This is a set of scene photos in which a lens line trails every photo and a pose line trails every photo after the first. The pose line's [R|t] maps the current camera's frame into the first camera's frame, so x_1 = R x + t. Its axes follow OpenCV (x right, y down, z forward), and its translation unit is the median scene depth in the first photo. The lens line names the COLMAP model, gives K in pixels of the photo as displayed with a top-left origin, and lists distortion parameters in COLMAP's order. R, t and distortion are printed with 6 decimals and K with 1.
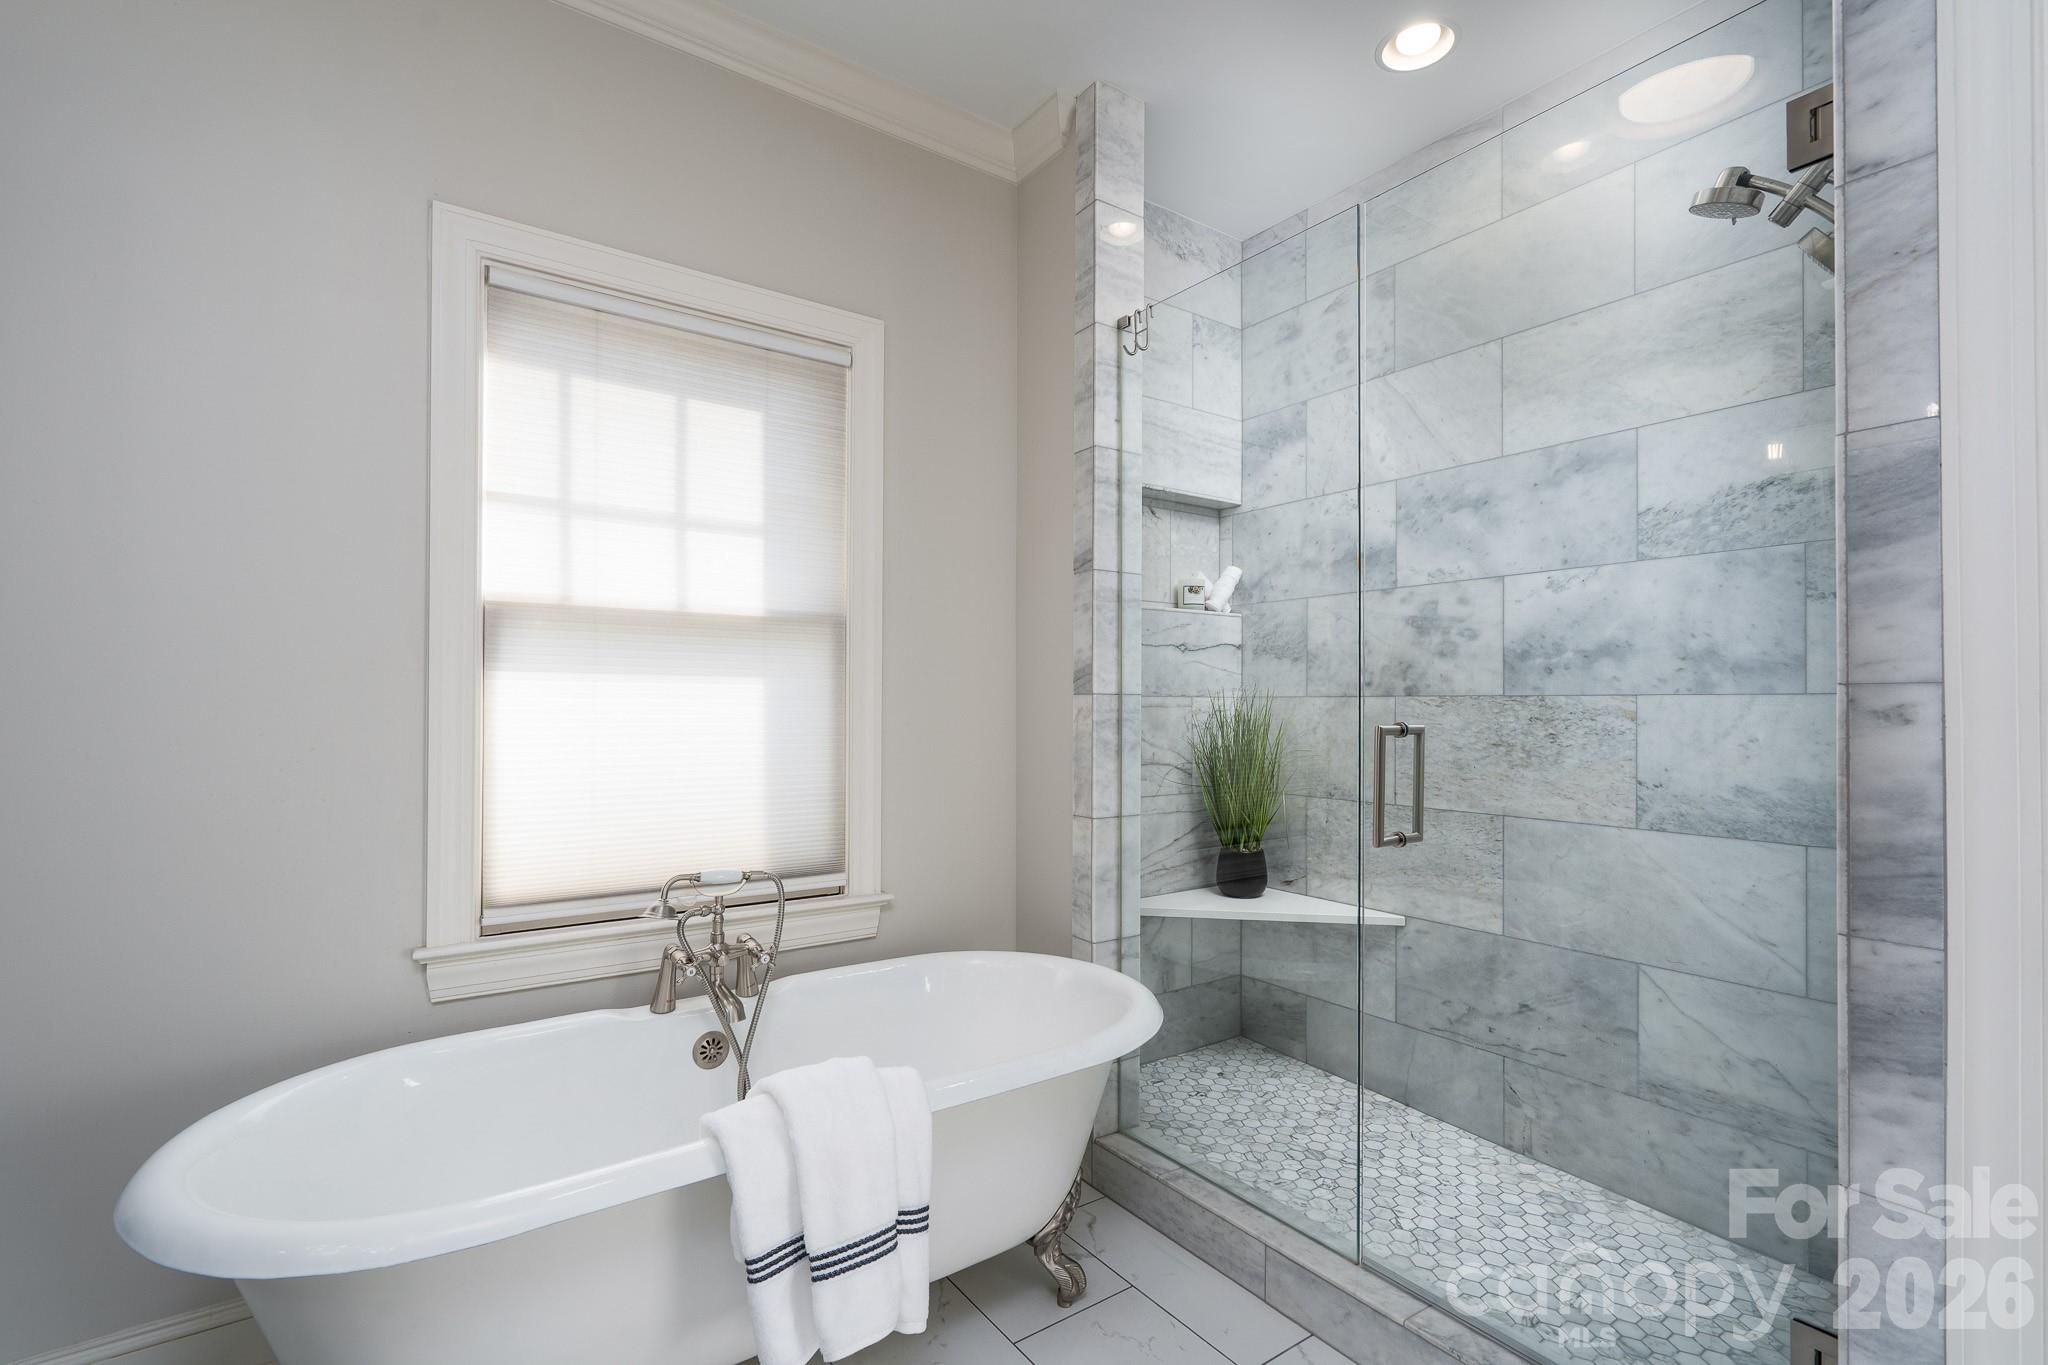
lens RADIAL K [[938.3, 0, 1030.2], [0, 938.3, 694.9], [0, 0, 1]] dist [-0.008304, 0.003924]
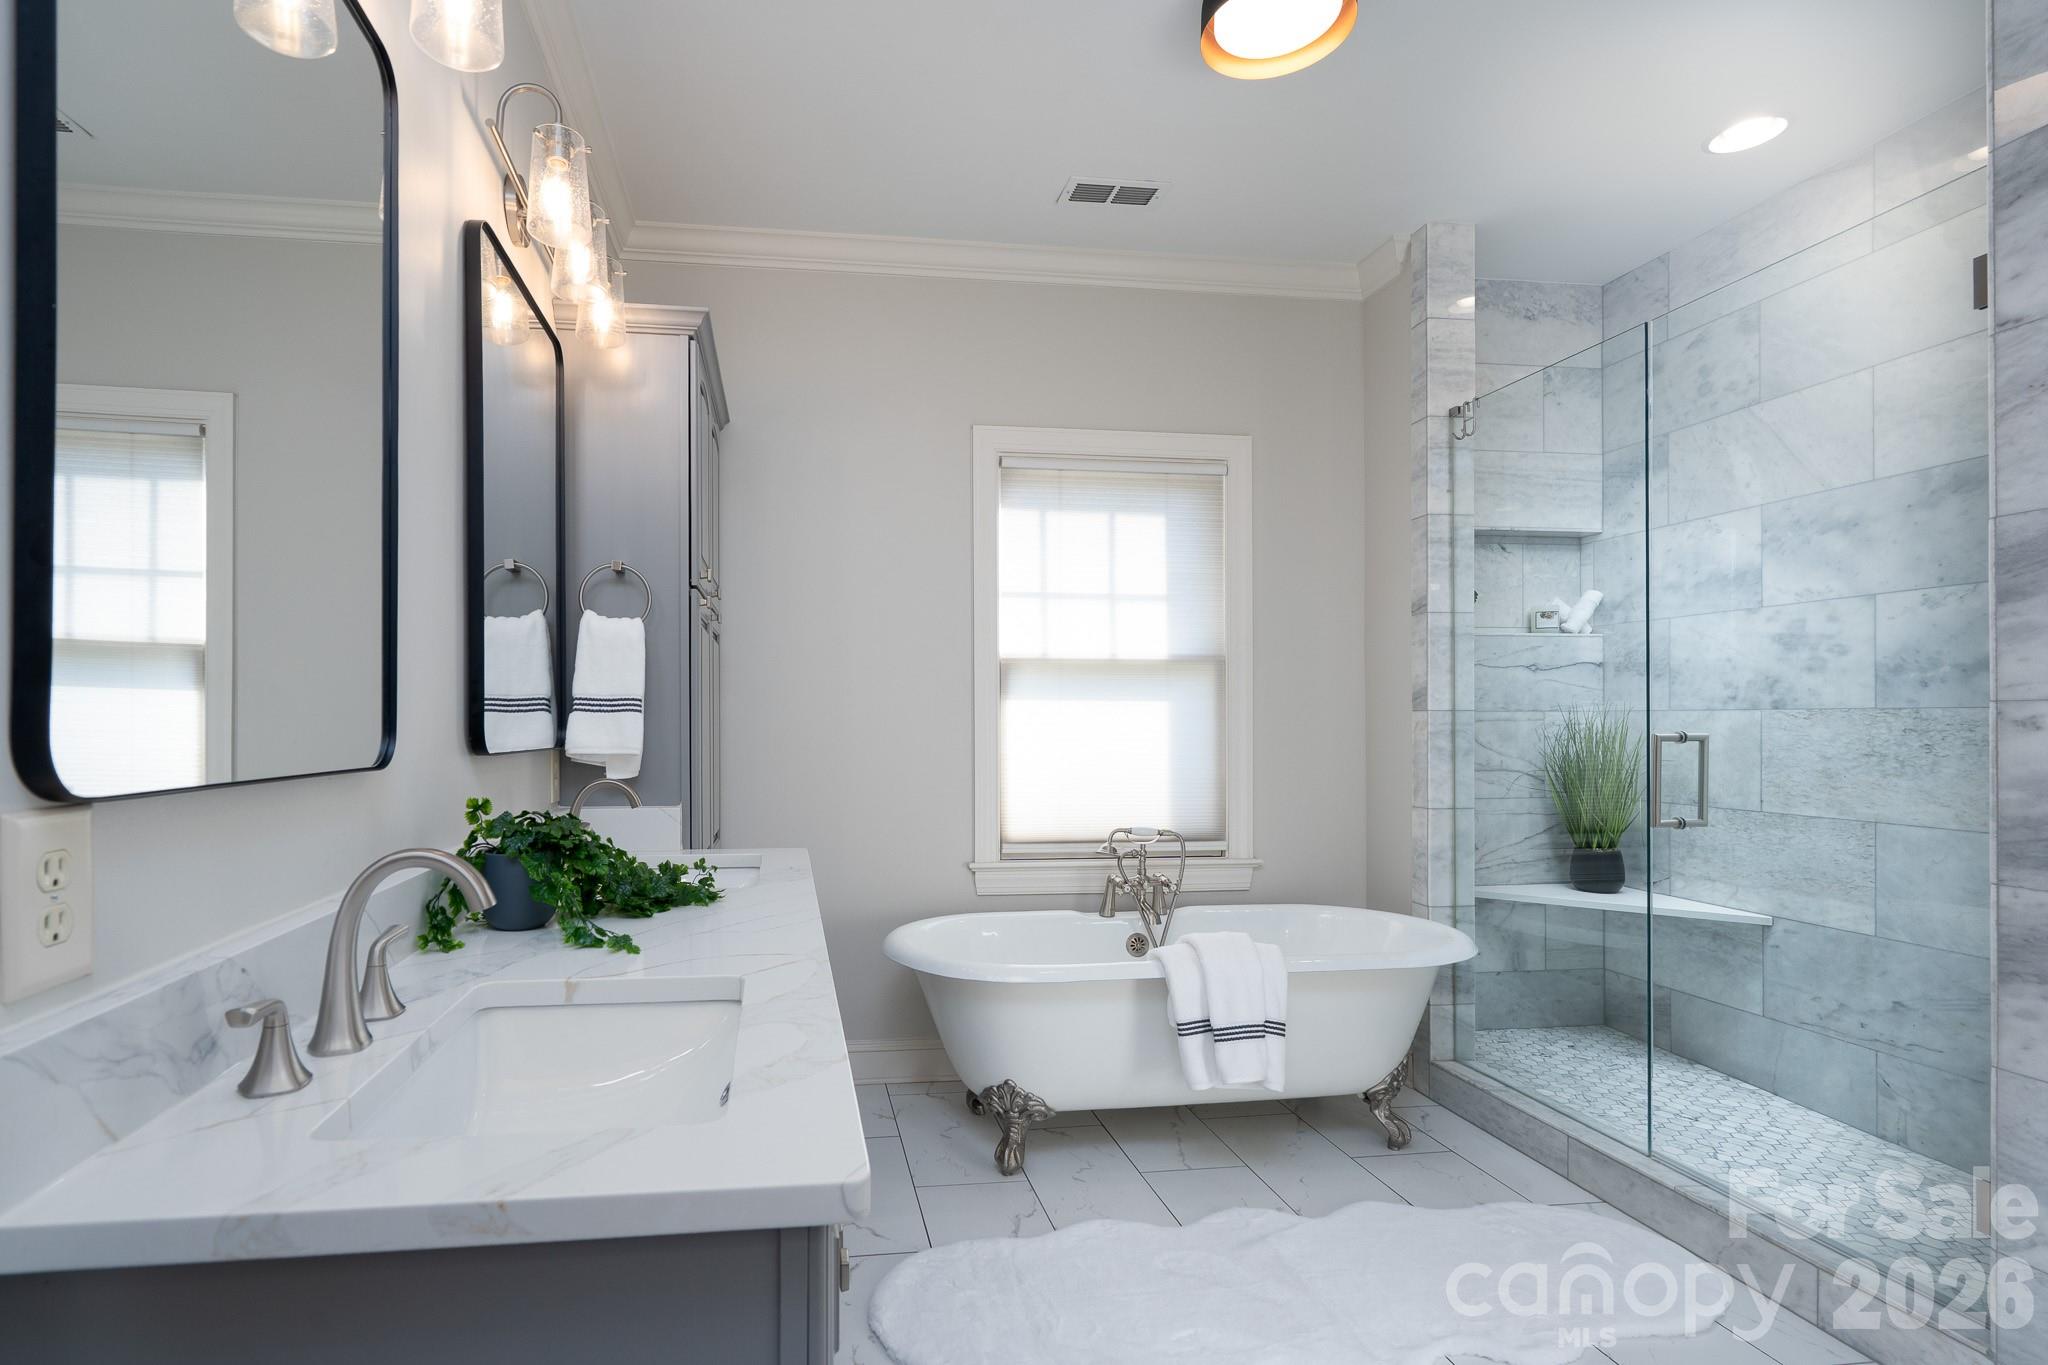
lens RADIAL K [[938.3, 0, 908.0], [0, 938.3, 715.2], [0, 0, 1]] dist [-0.008304, 0.003924]
pose [[0.873478, -0.006523, -0.486820, 0.070513], [0.008974, 0.999956, 0.002702, -0.004108], [0.486781, -0.006729, 0.873498, -0.458474]]
